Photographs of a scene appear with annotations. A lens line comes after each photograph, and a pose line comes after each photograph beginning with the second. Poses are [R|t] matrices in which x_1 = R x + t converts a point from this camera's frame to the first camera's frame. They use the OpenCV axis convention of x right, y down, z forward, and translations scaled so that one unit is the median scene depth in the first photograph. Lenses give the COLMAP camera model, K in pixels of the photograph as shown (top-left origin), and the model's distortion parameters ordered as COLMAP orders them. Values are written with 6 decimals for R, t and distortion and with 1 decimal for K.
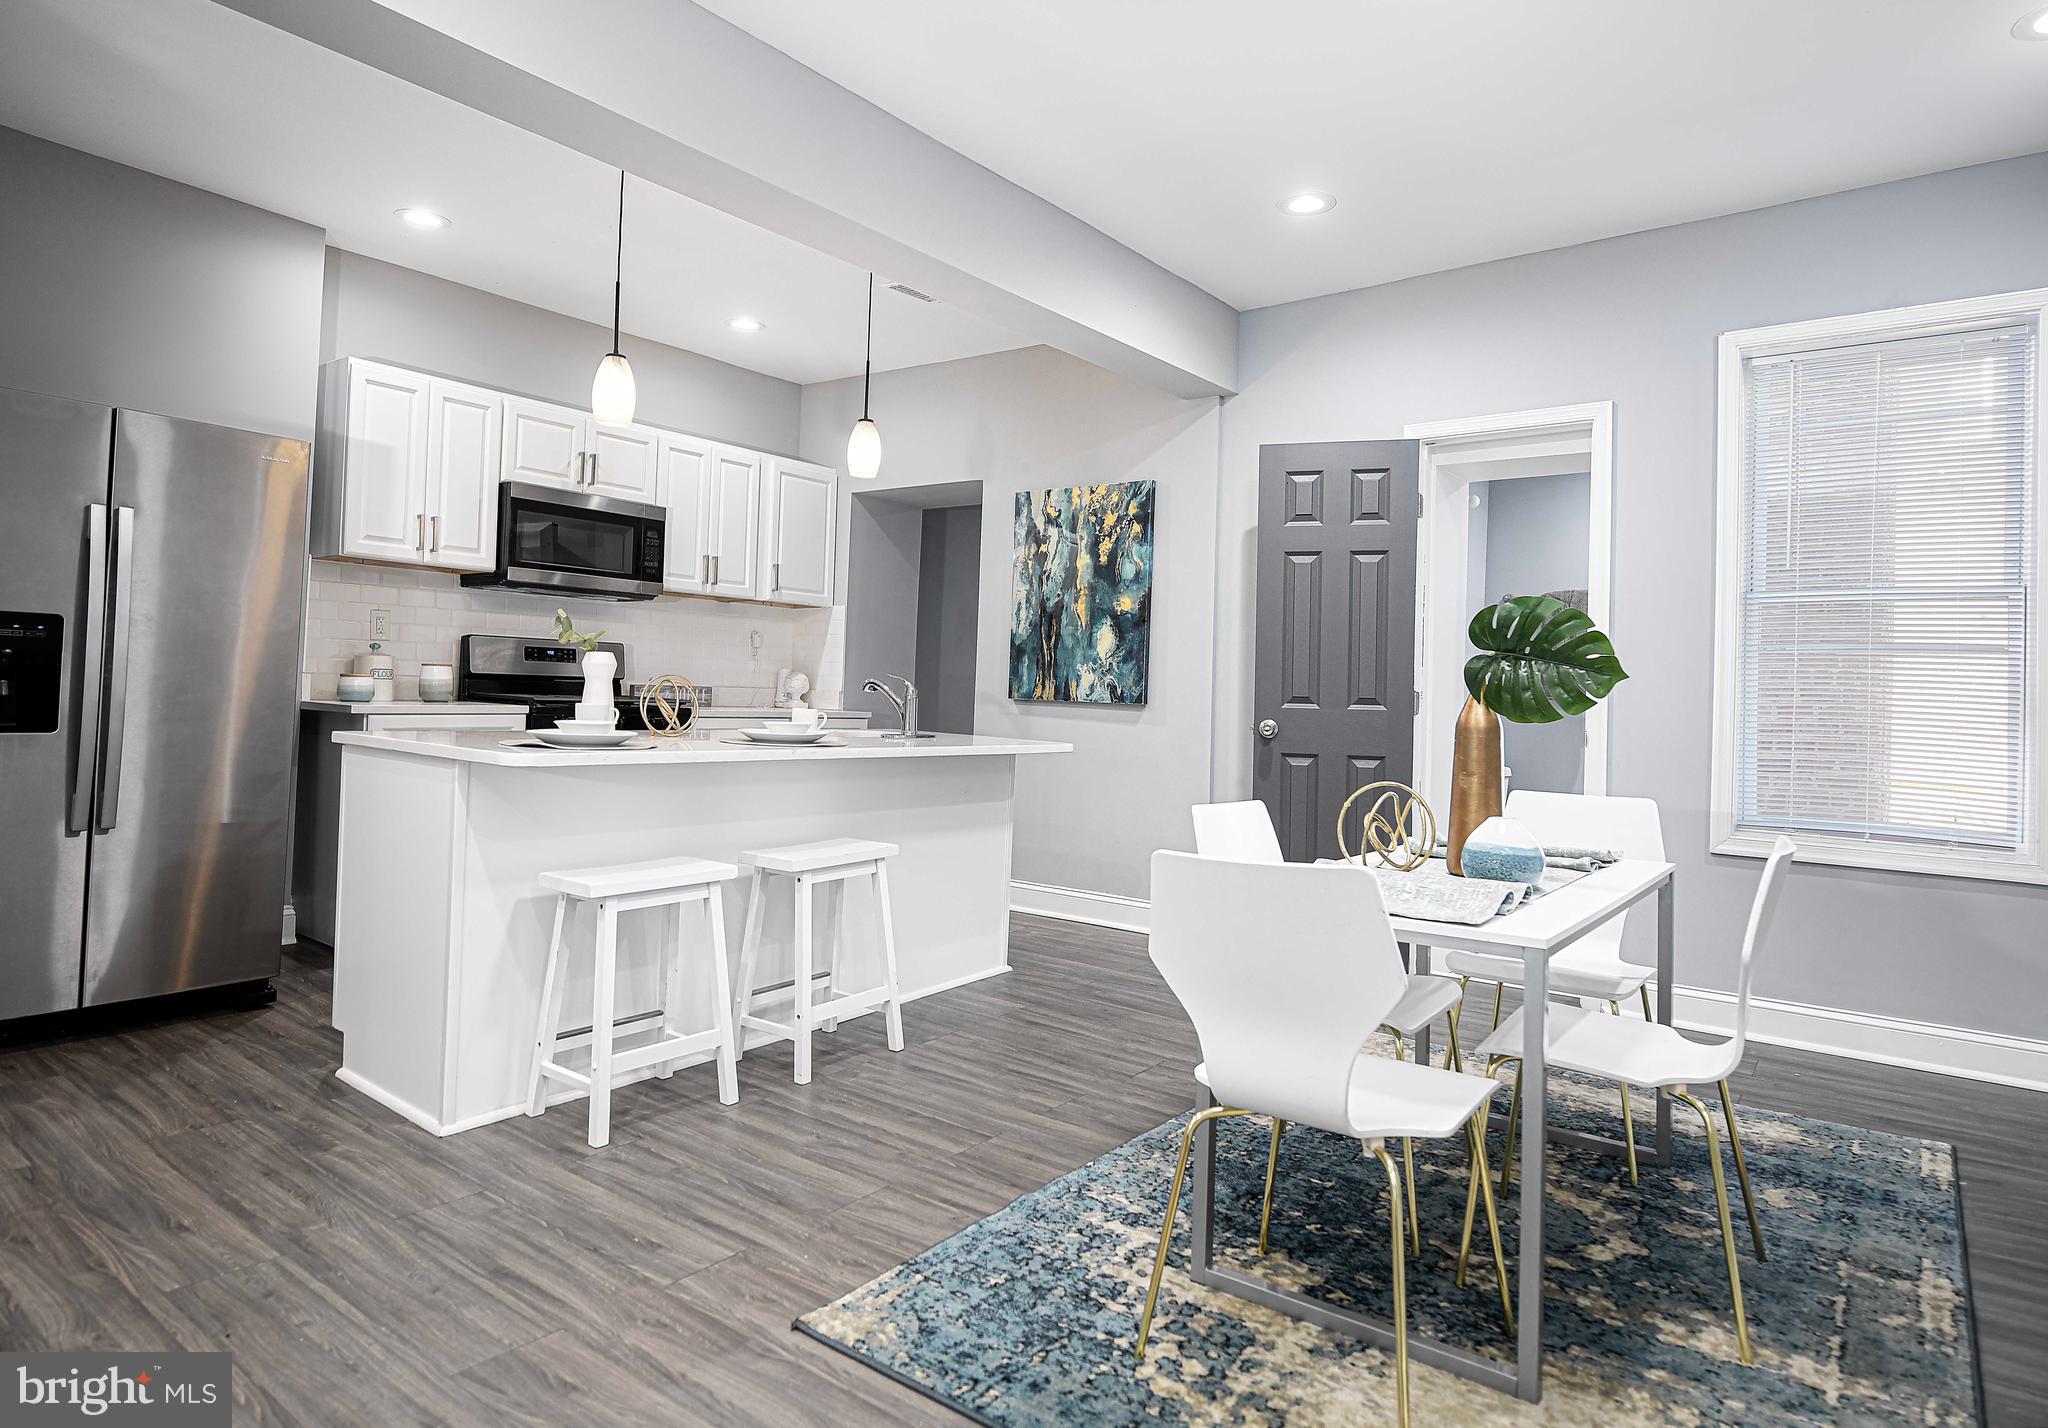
lens RADIAL K [[1161.5, 0, 1025.8], [0, 1161.5, 675.7], [0, 0, 1]] dist [-0.005301, -0.002294]
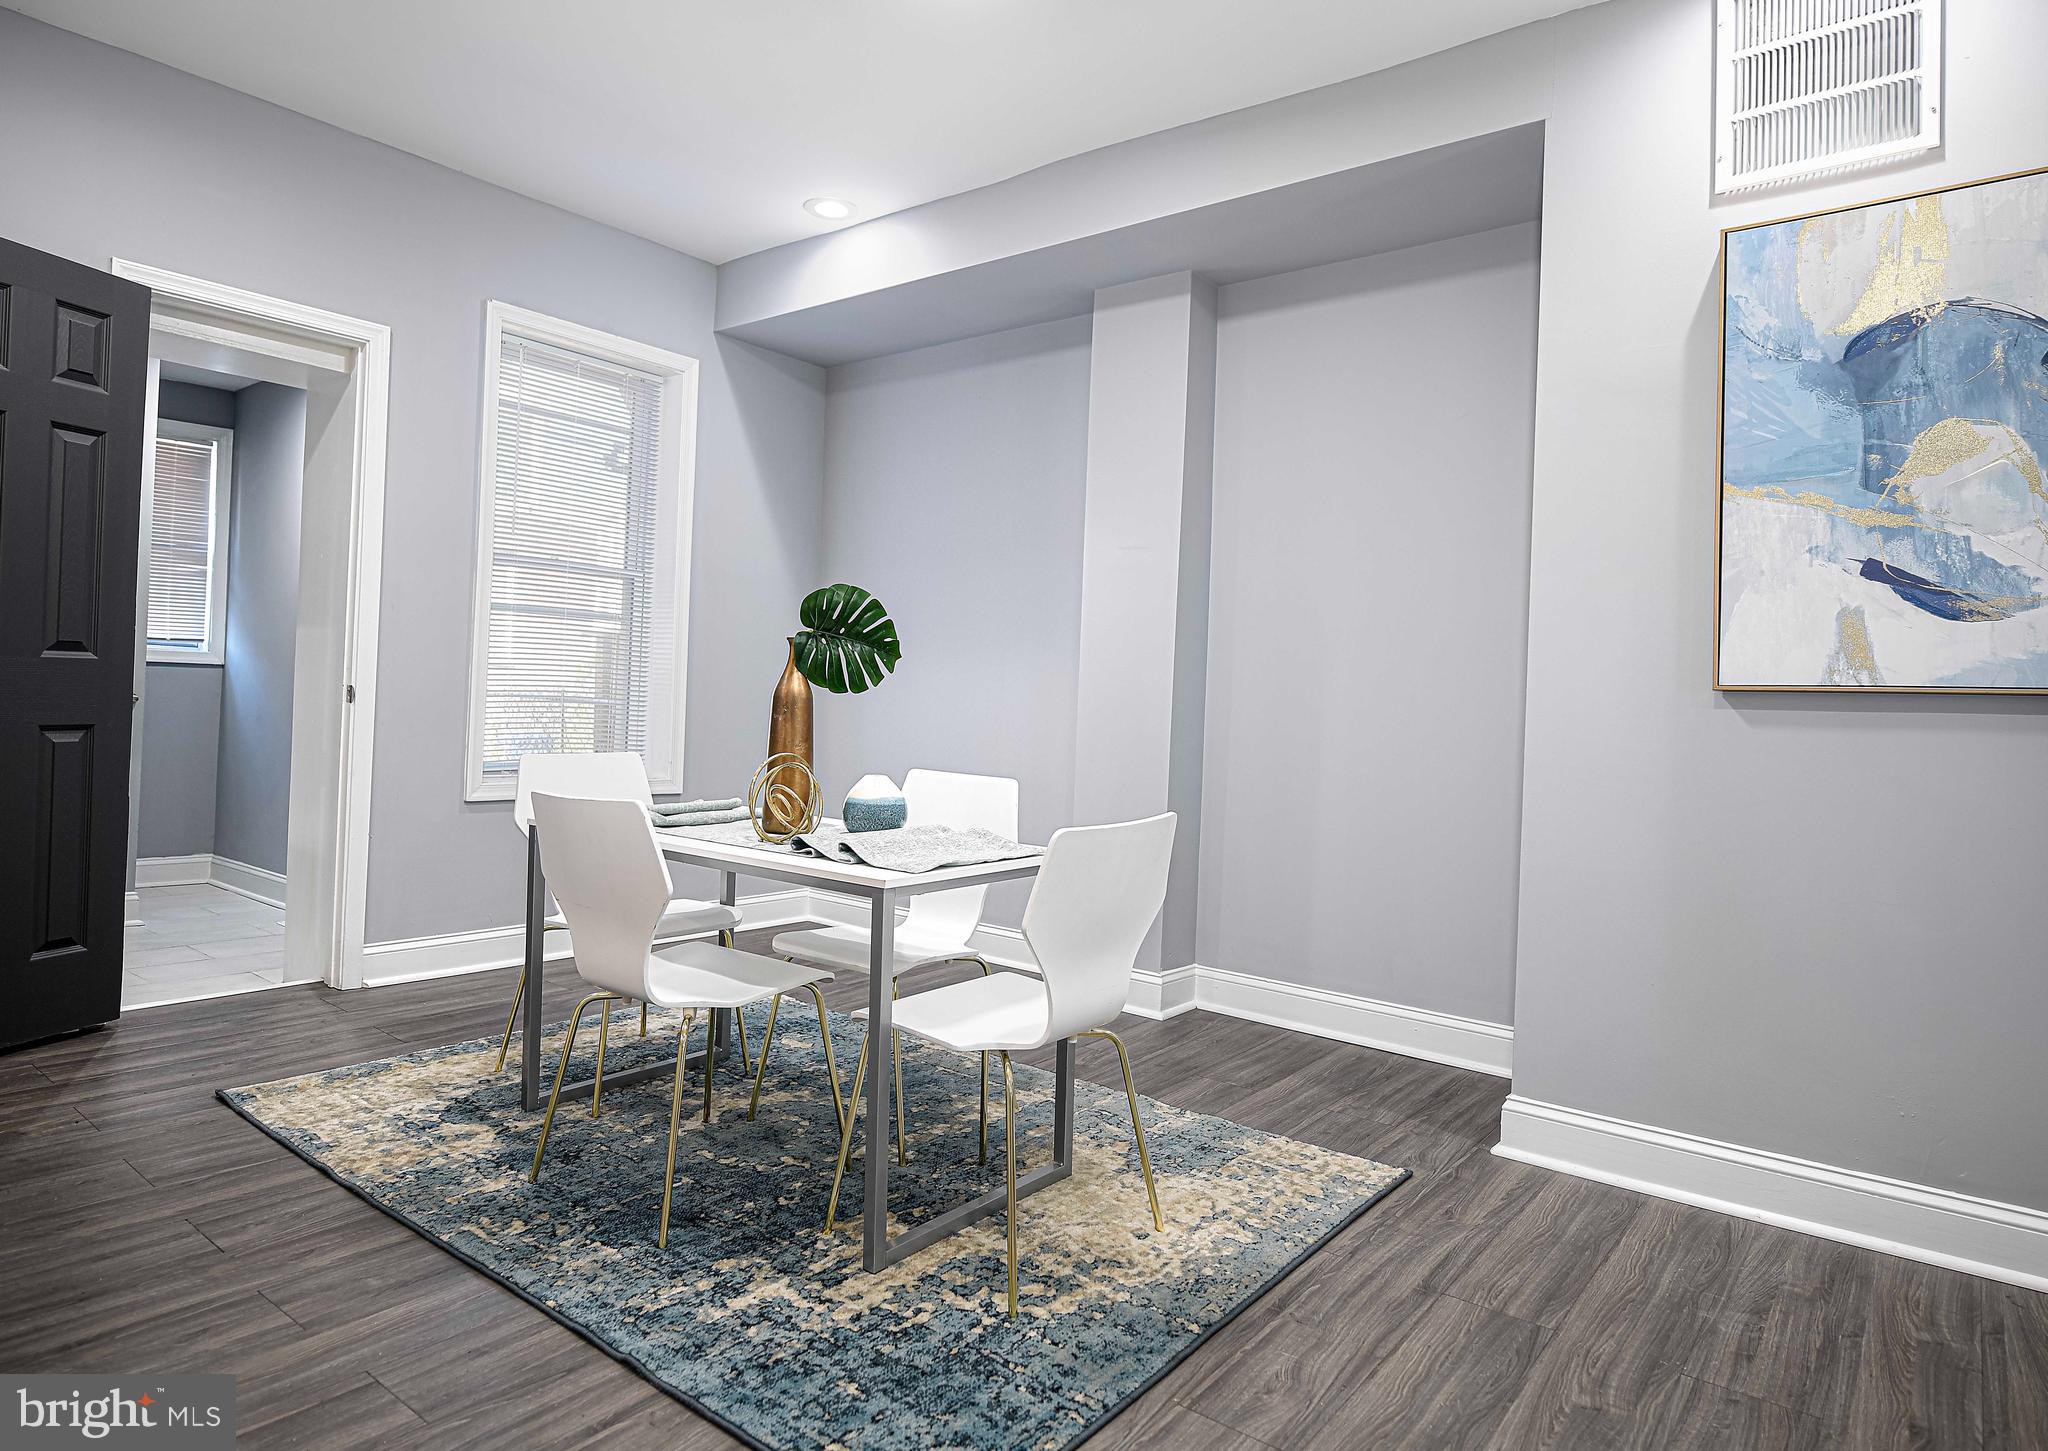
lens RADIAL K [[1209.0, 0, 1024.7], [0, 1209.0, 692.0], [0, 0, 1]] dist [-0.003521, -0.001579]
pose [[0.016802, -0.025468, 0.999534, -0.374735], [-0.056388, 0.998060, 0.026378, -0.001324], [-0.998268, -0.056805, 0.015333, 0.384487]]
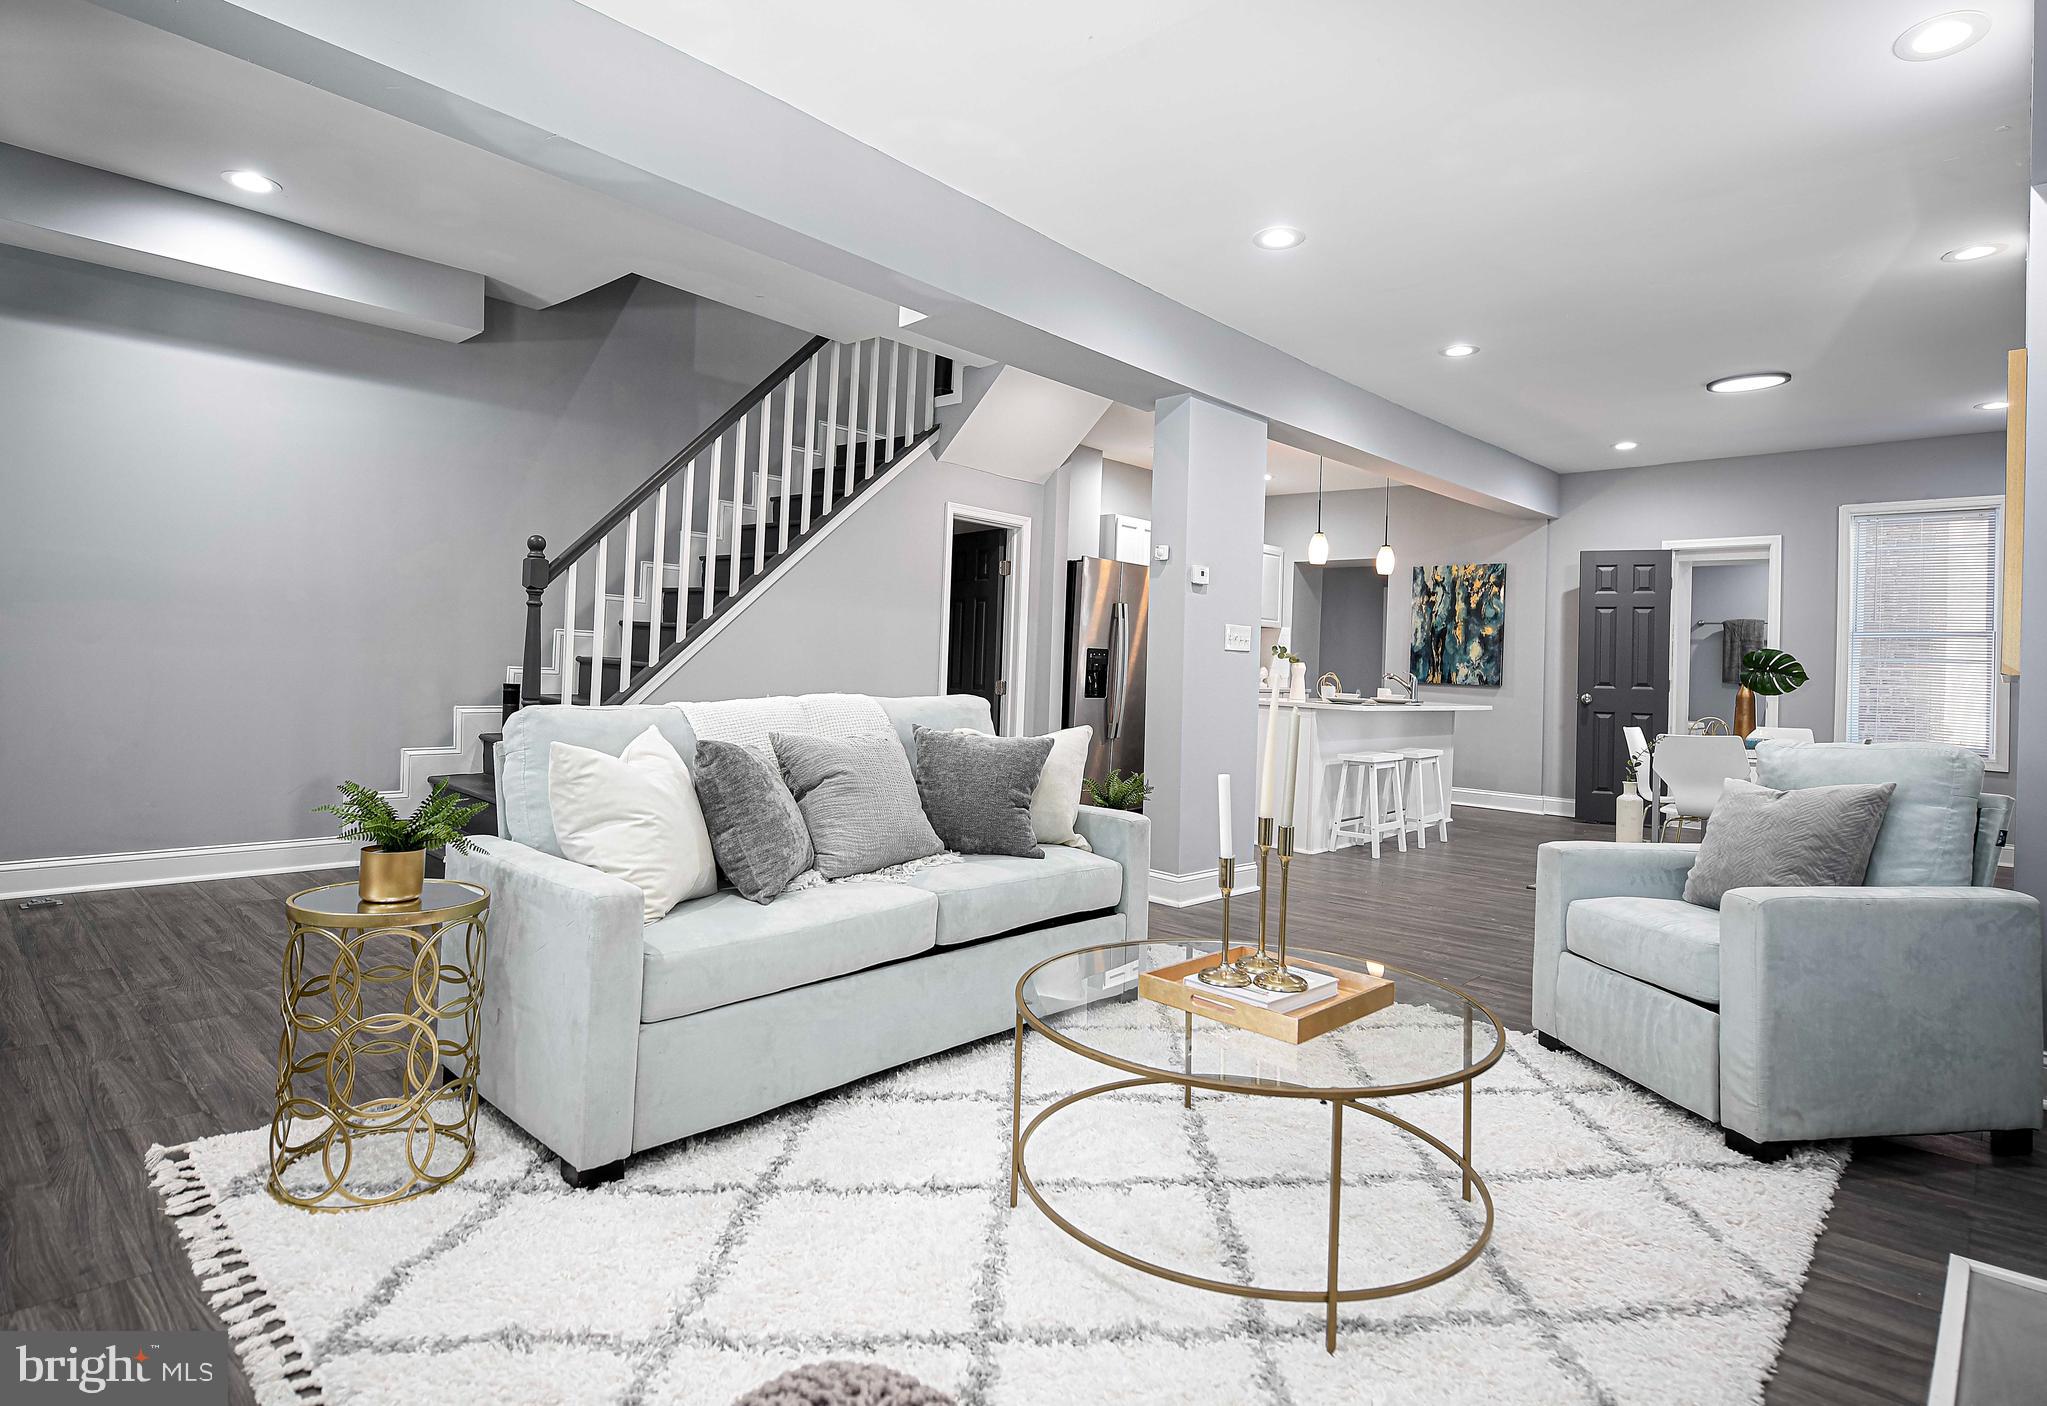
lens RADIAL K [[1075.3, 0, 1015.2], [0, 1075.3, 657.9], [0, 0, 1]] dist [-0.002401, -0.002235]
pose [[0.994470, -0.001028, -0.105019, -0.506446], [0.001481, 0.999990, 0.004236, -0.028994], [0.105014, -0.004368, 0.994461, -0.806512]]
